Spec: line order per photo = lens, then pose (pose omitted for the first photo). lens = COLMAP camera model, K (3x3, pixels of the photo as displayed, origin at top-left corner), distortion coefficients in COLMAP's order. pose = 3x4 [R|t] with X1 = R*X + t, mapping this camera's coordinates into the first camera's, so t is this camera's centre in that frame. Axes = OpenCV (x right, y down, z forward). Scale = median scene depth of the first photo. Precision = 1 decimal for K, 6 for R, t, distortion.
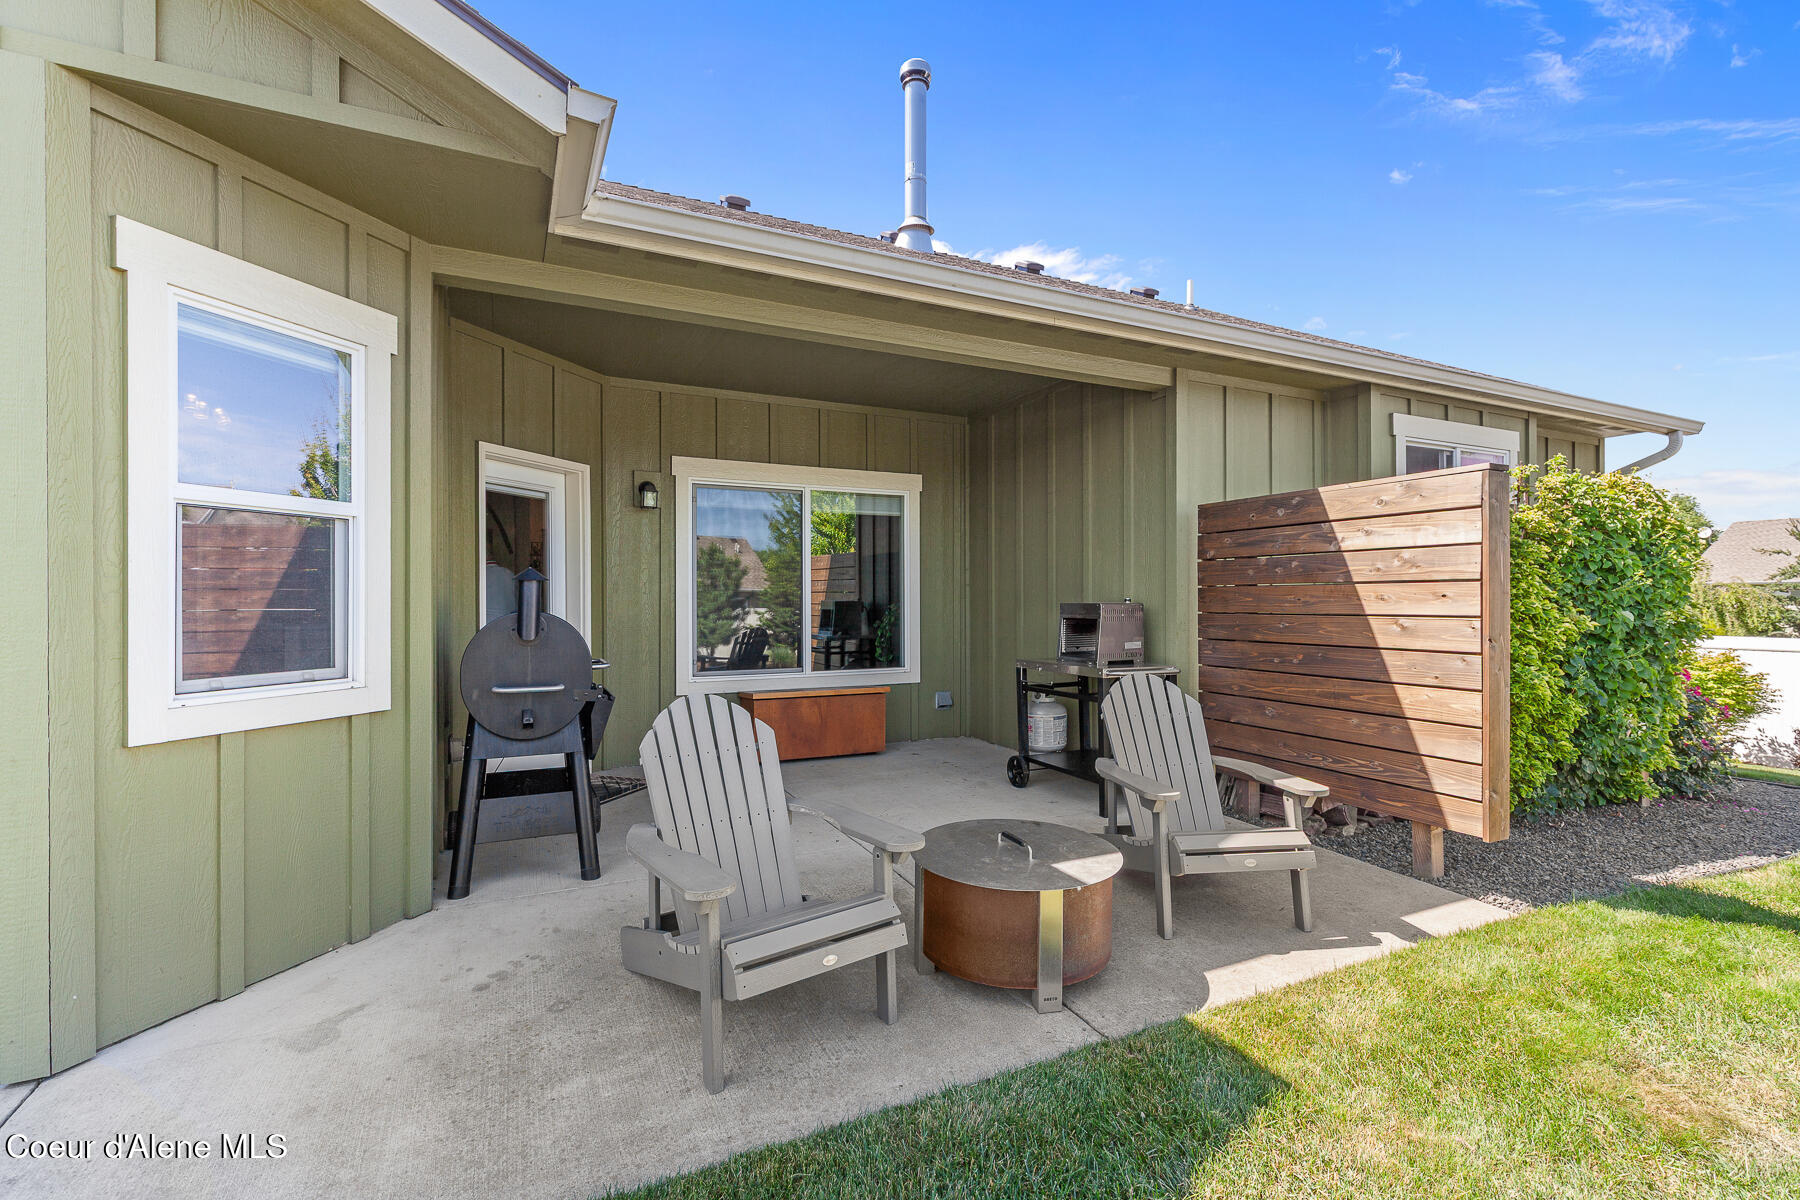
lens RADIAL K [[815.1, 0, 892.8], [0, 815.1, 605.7], [0, 0, 1]] dist [0.003100, 0.001670]
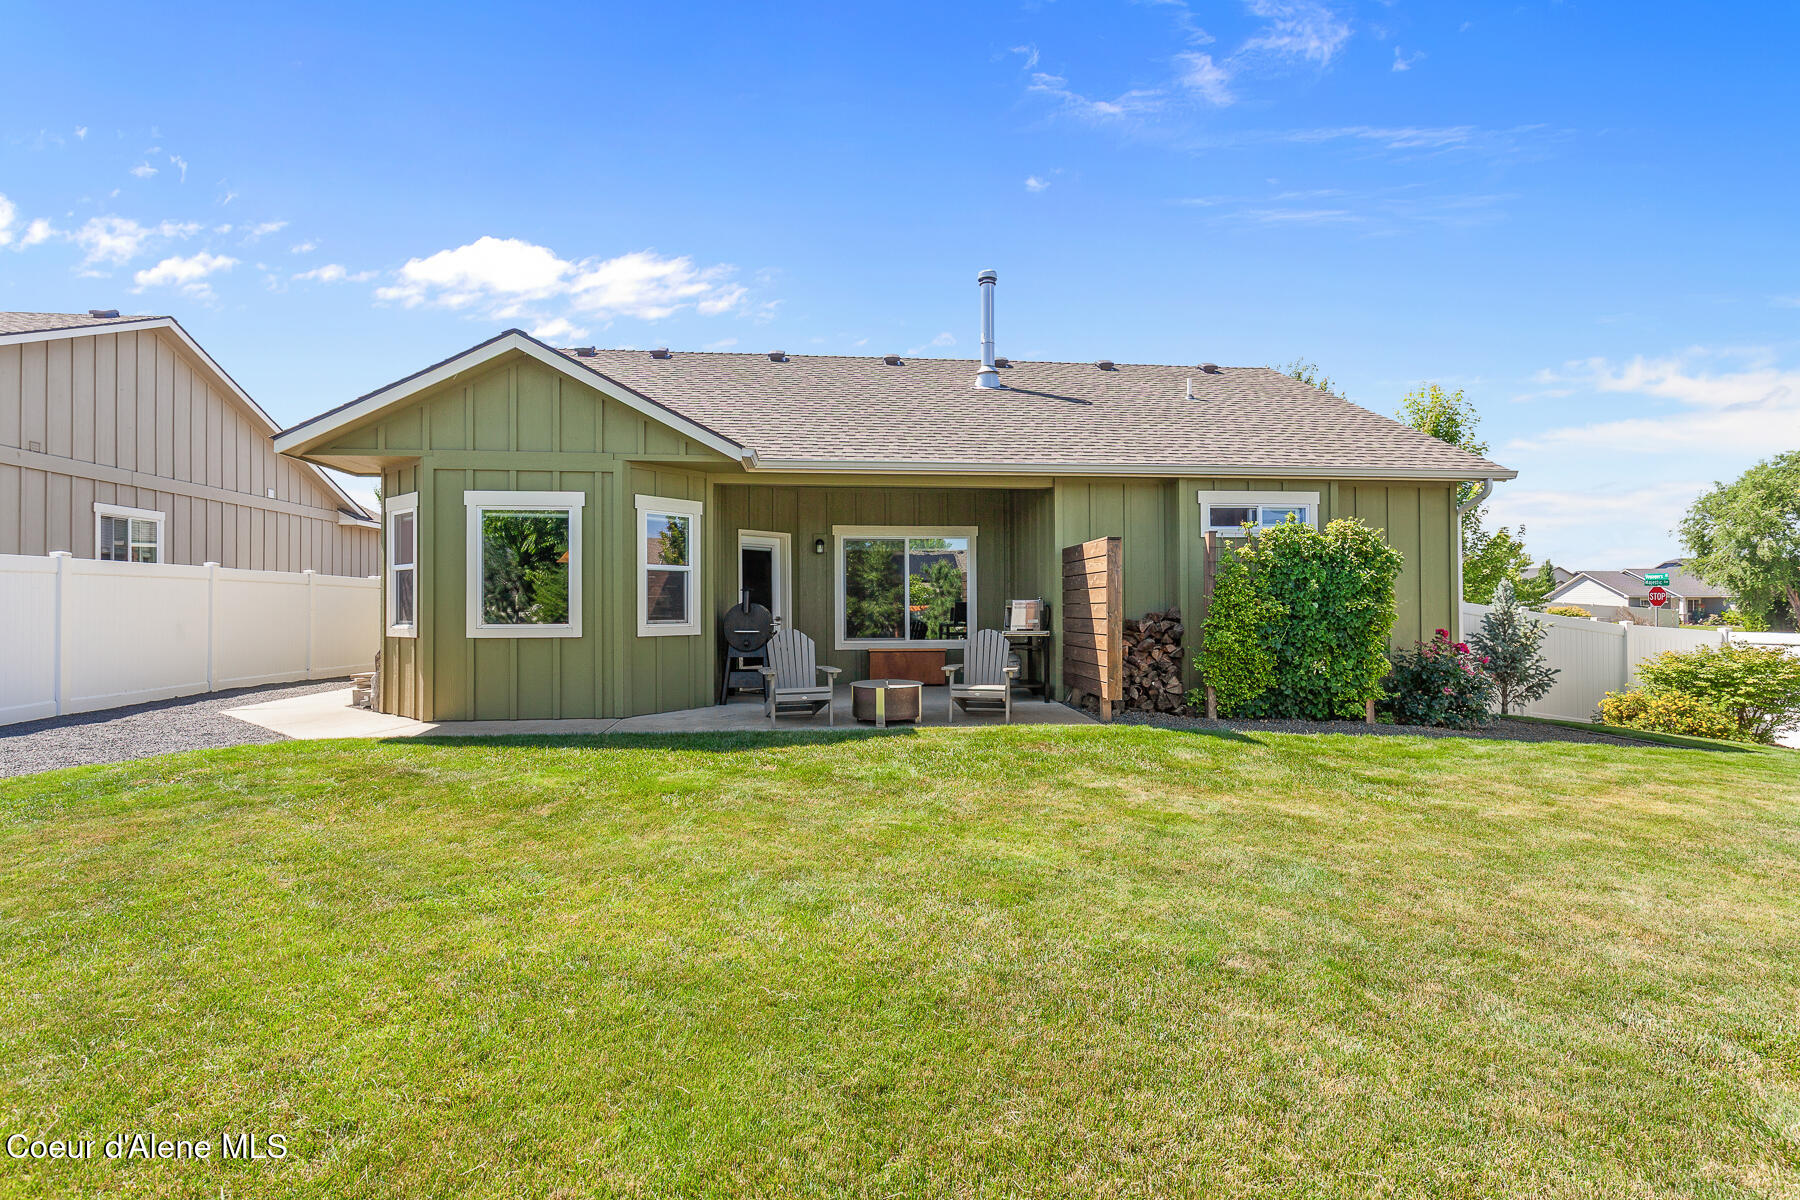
lens RADIAL K [[842.5, 0, 907.3], [0, 842.5, 616.1], [0, 0, 1]] dist [-0.001477, 0.000181]
pose [[0.943659, 0.002266, -0.330913, 0.677881], [-0.001357, 0.999995, 0.002979, 0.030954], [0.330918, -0.002362, 0.943657, -1.004779]]
